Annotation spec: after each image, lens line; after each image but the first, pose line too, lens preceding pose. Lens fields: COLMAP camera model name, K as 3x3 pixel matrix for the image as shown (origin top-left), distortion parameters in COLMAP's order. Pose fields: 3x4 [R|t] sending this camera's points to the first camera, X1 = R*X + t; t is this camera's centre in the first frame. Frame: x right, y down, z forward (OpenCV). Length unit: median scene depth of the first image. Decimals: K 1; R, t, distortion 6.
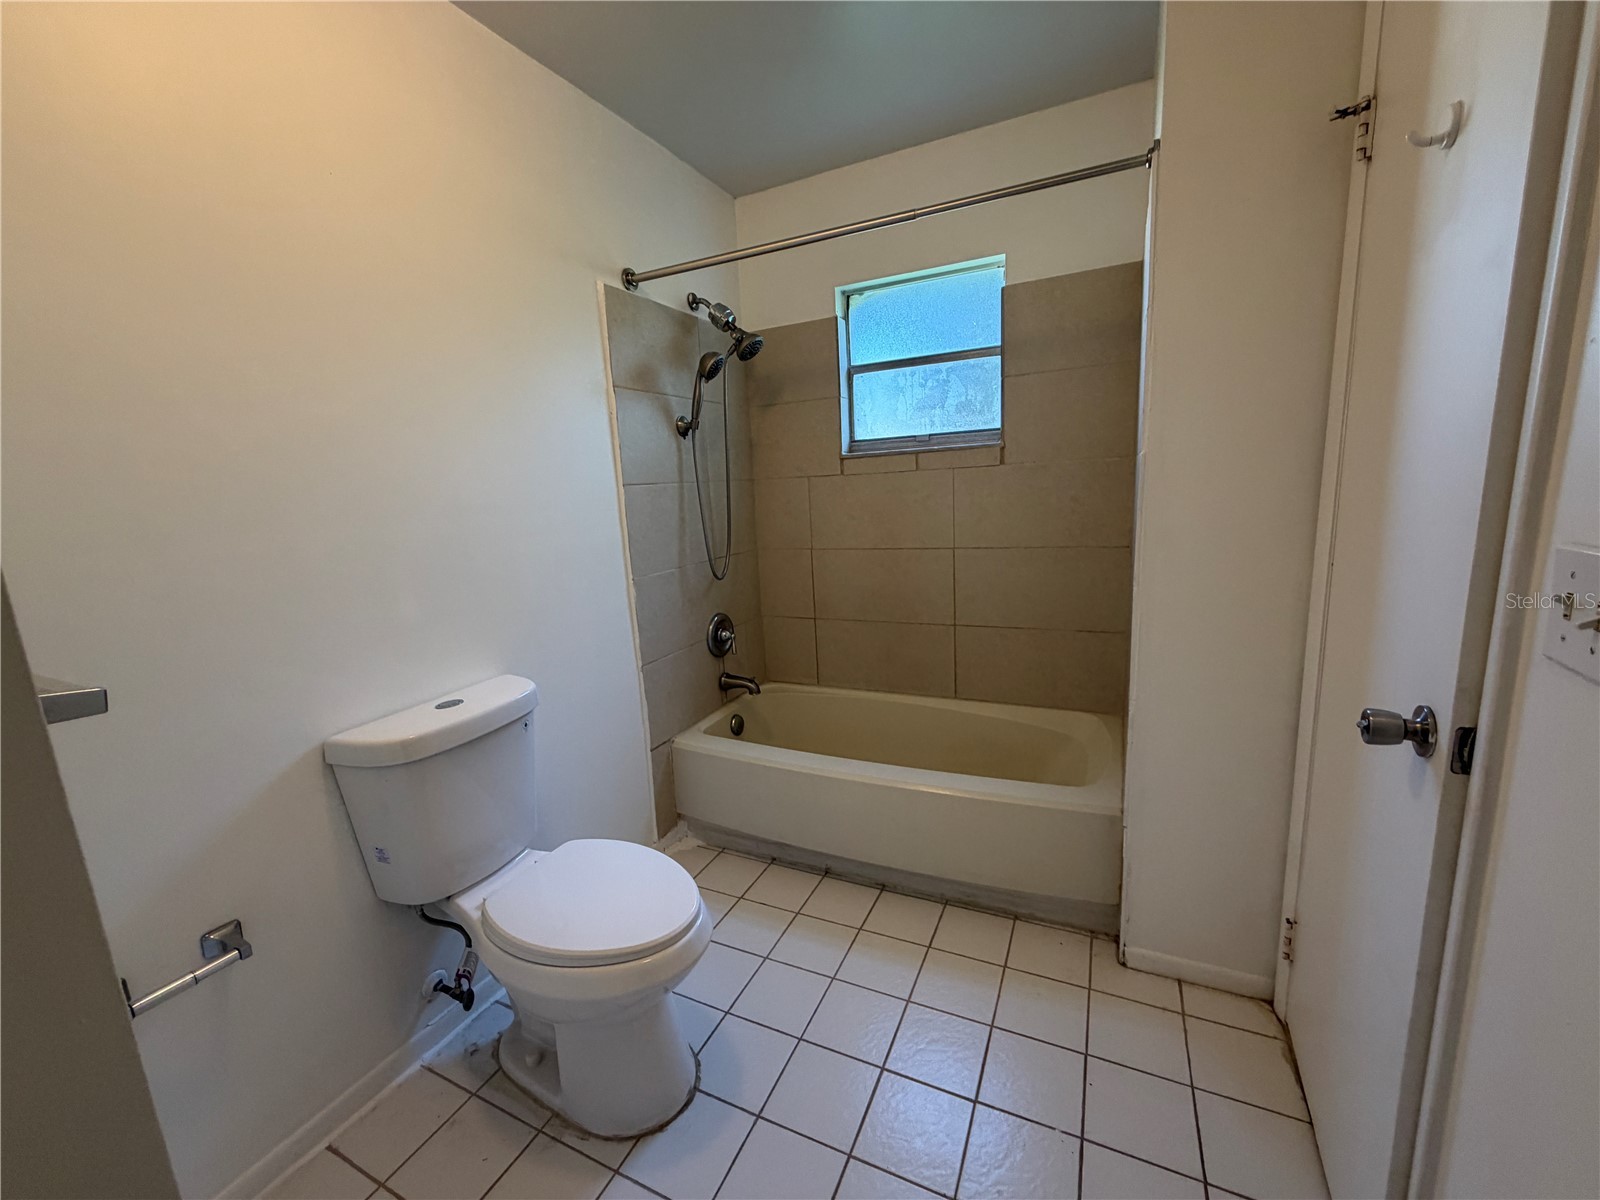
lens RADIAL K [[635.1, 0, 800.0], [0, 635.1, 600.0], [0, 0, 1]] dist [0.000903, 0.000183]
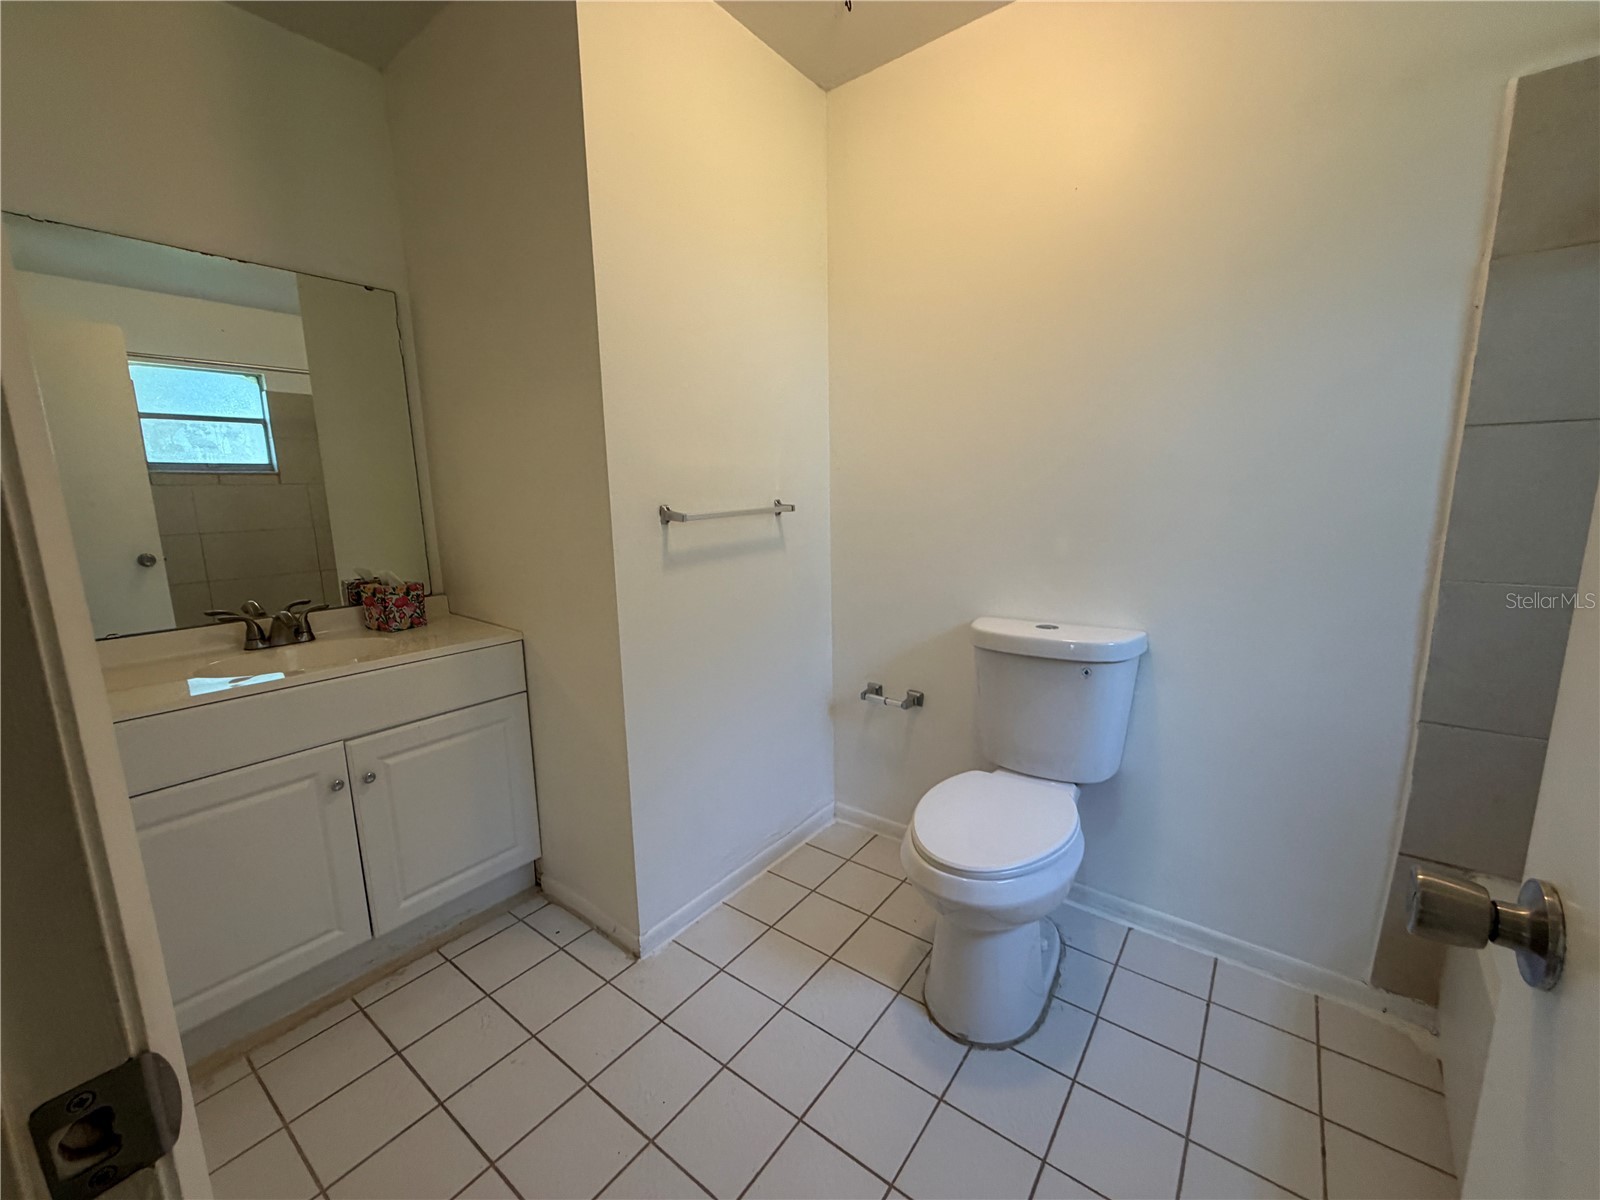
lens RADIAL K [[653.3, 0, 800.0], [0, 653.3, 600.0], [0, 0, 1]] dist [0.000629, 0.000090]
pose [[-0.194736, 0.220239, -0.955810, 0.732115], [-0.146697, 0.956966, 0.250393, -0.128630], [0.969824, 0.188975, -0.154048, 0.768645]]
